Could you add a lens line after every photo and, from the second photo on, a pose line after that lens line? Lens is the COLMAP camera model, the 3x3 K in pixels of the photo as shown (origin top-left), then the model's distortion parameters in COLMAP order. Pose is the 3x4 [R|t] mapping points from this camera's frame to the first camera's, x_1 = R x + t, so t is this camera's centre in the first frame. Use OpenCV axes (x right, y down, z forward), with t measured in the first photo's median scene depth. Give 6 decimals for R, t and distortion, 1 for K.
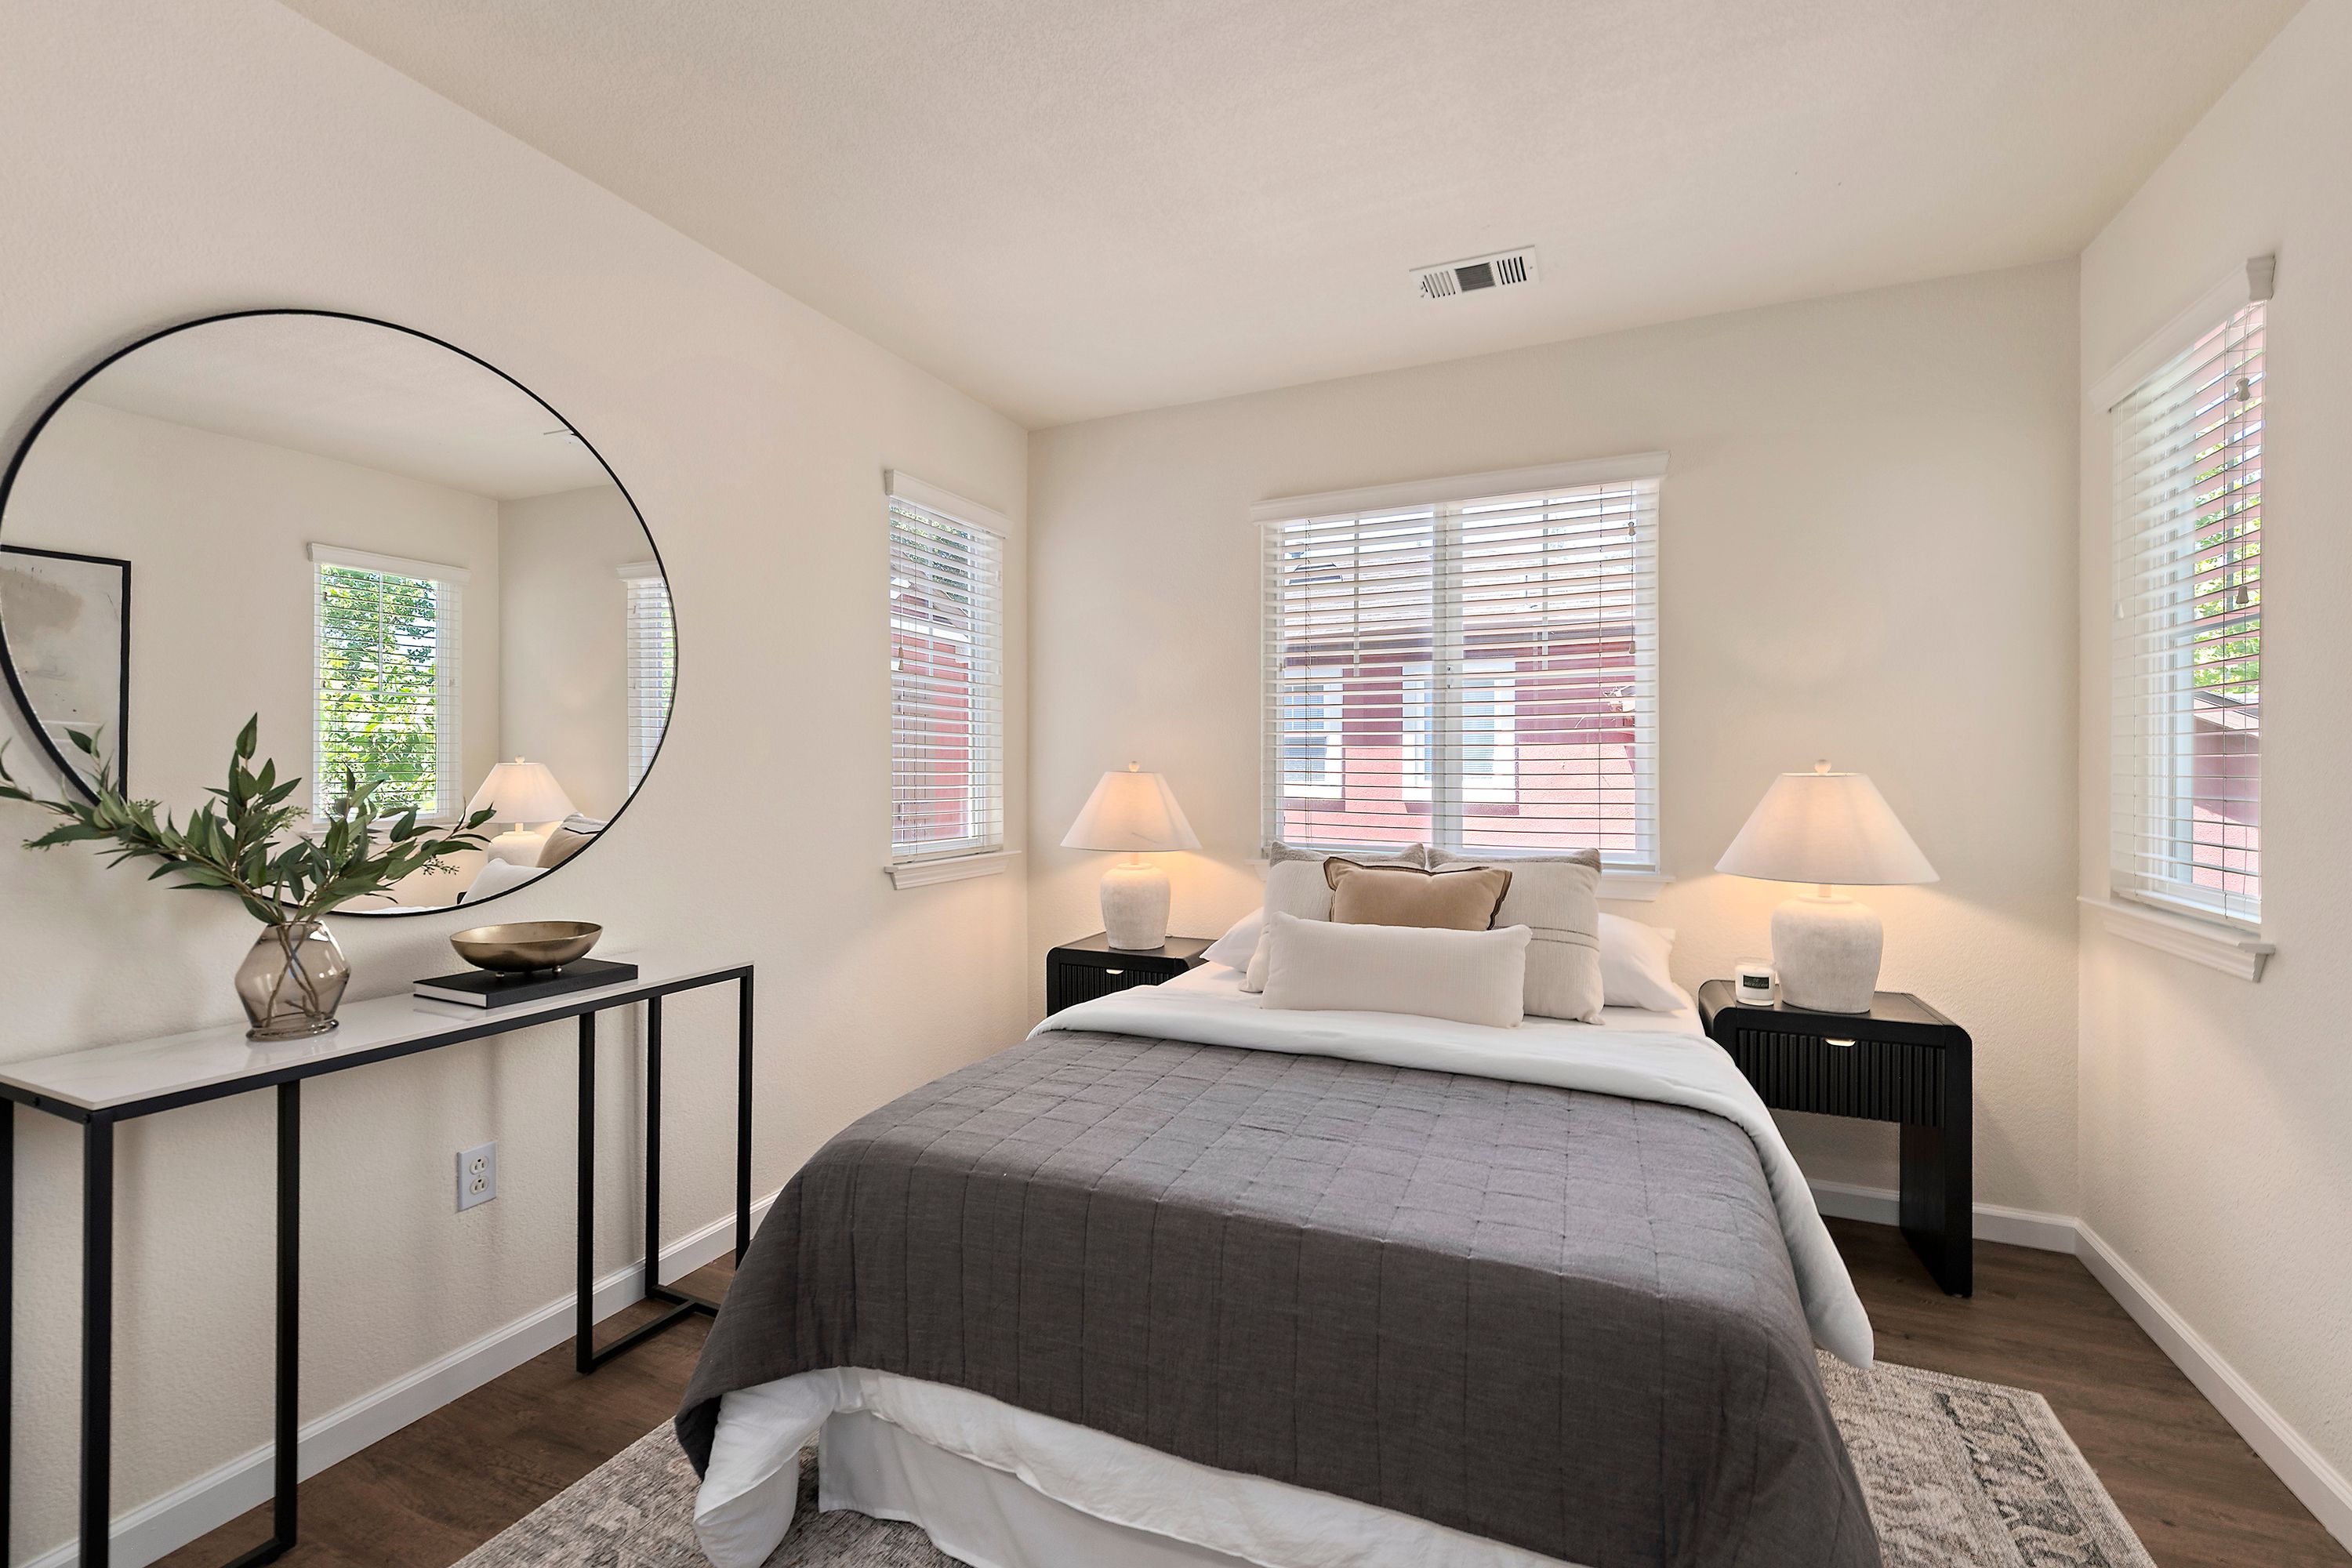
lens RADIAL K [[989.8, 0, 1182.5], [0, 989.8, 780.2], [0, 0, 1]] dist [0.003366, 0.000289]
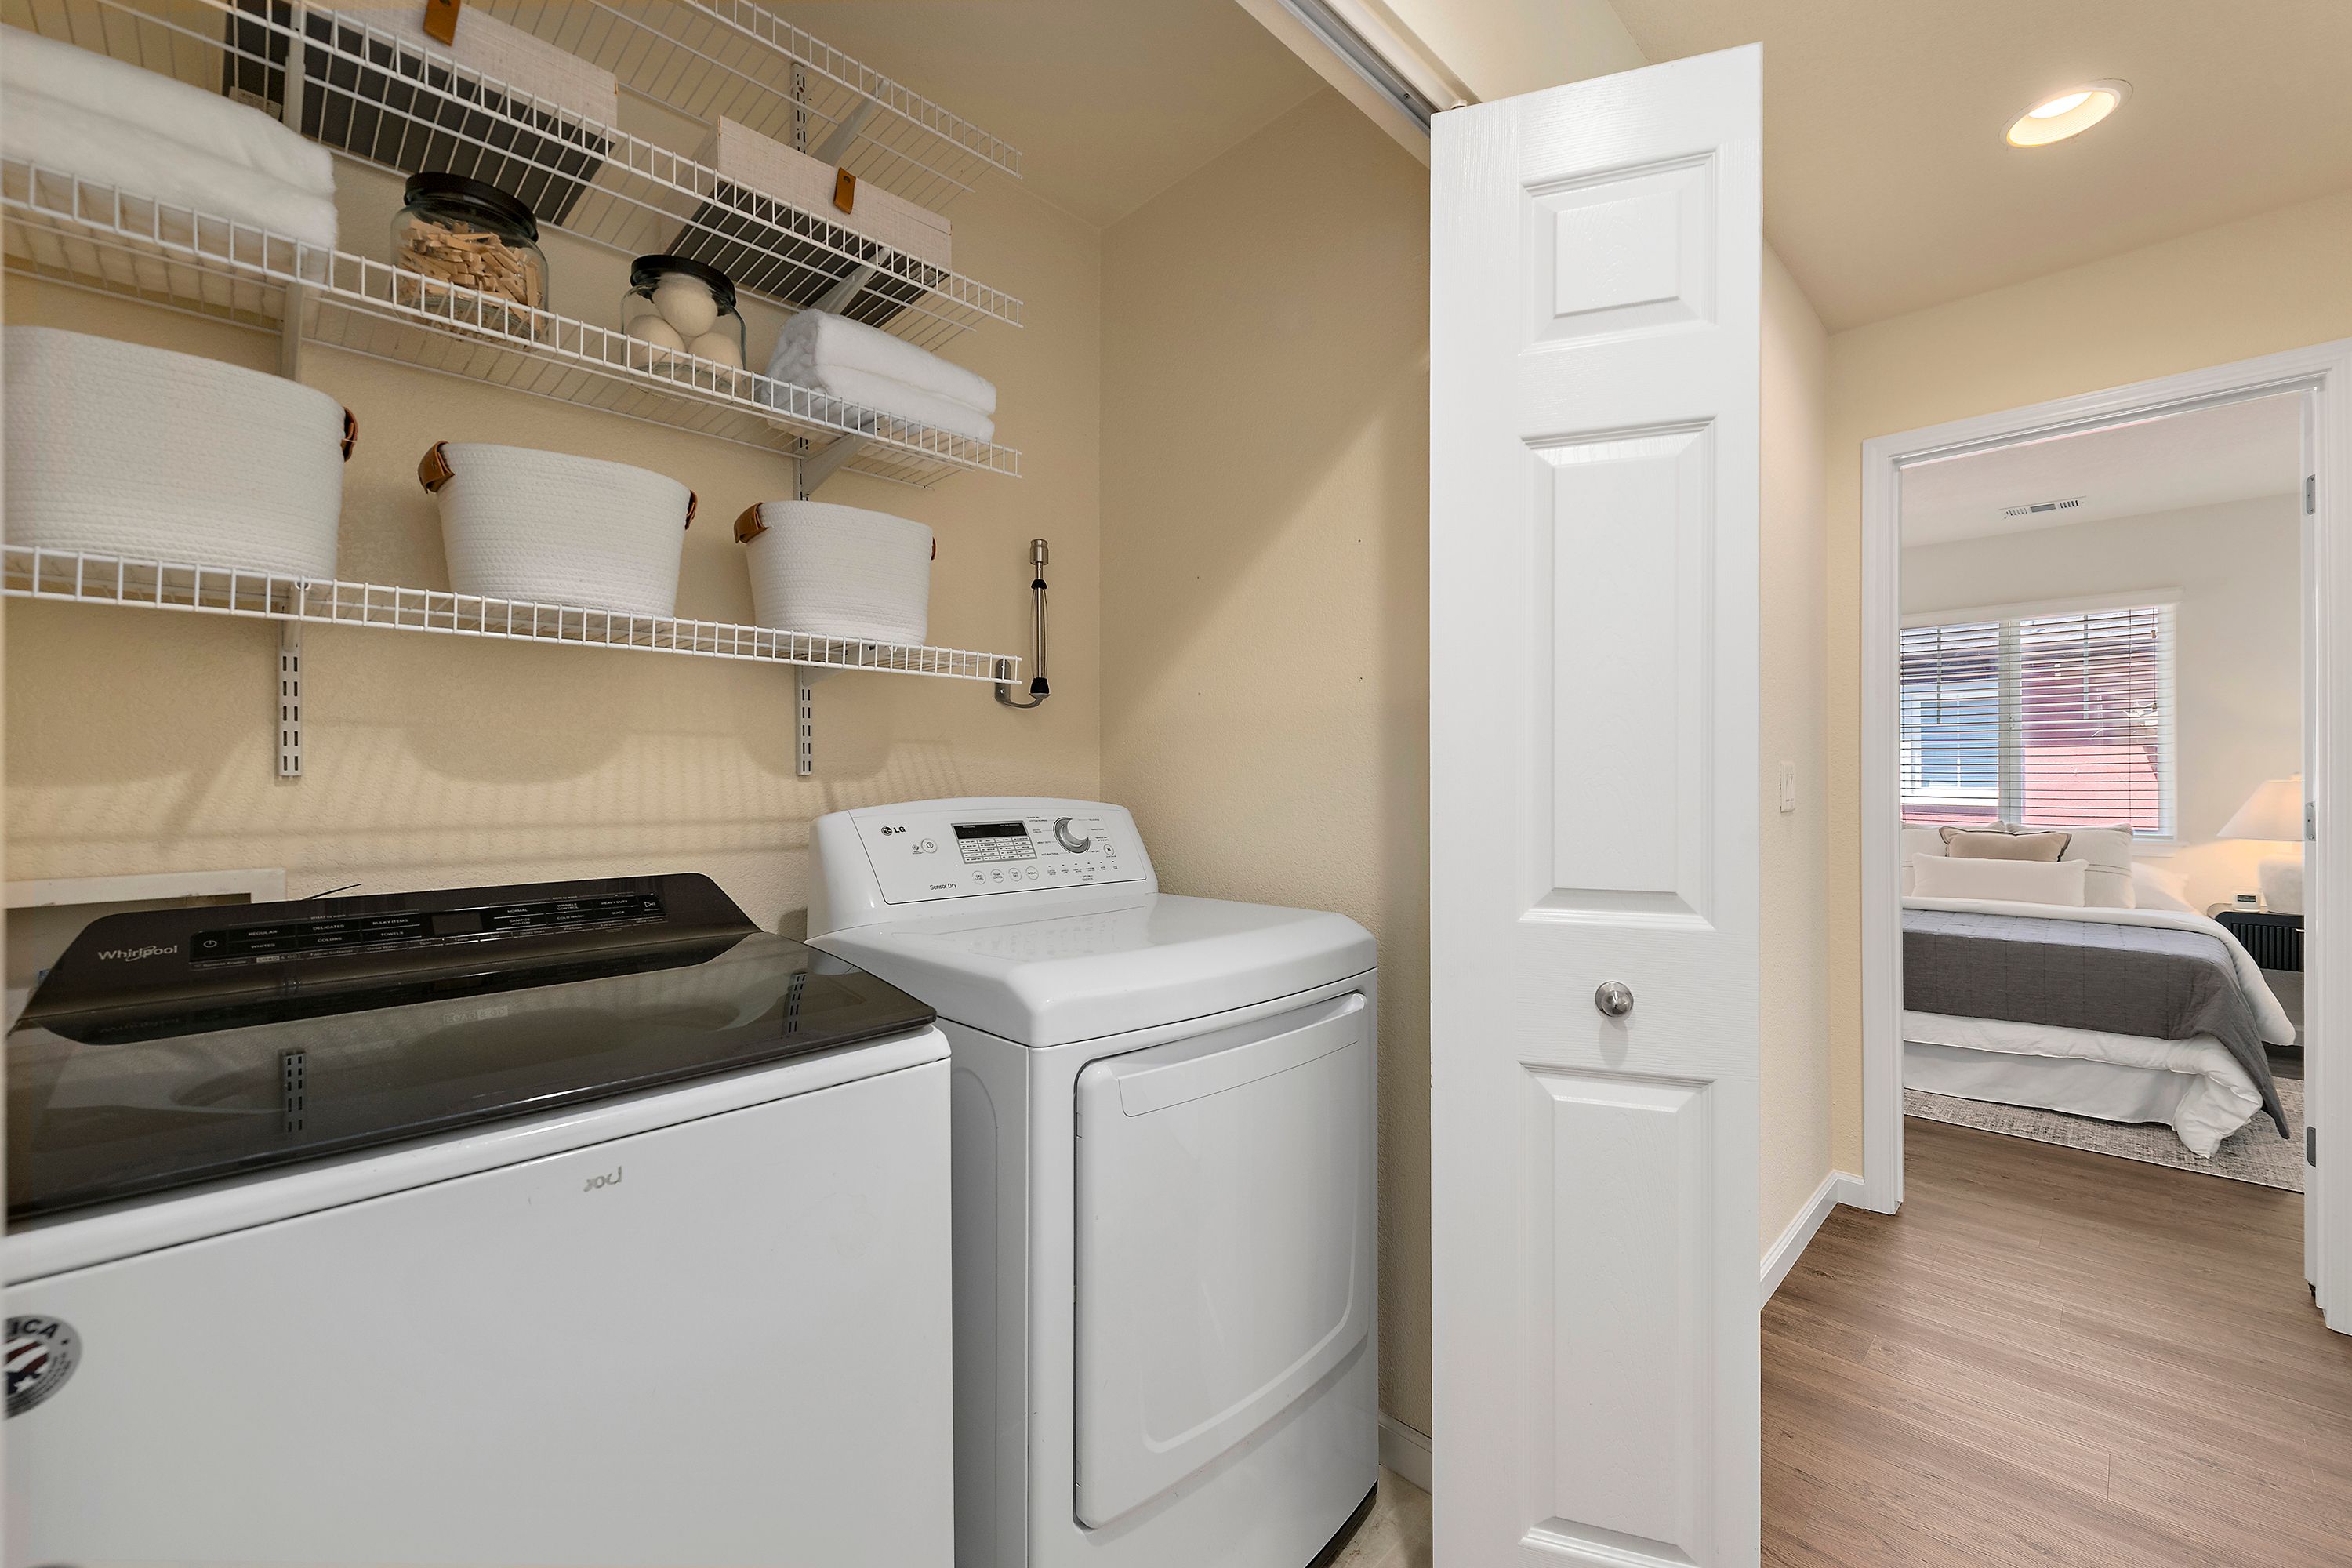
lens RADIAL K [[989.8, 0, 1163.1], [0, 989.8, 785.2], [0, 0, 1]] dist [0.003366, 0.000289]
pose [[0.935735, 0.000649, -0.352703, -0.606568], [-0.002763, 0.999981, -0.005492, 0.016551], [0.352693, 0.006114, 0.935719, -1.347205]]
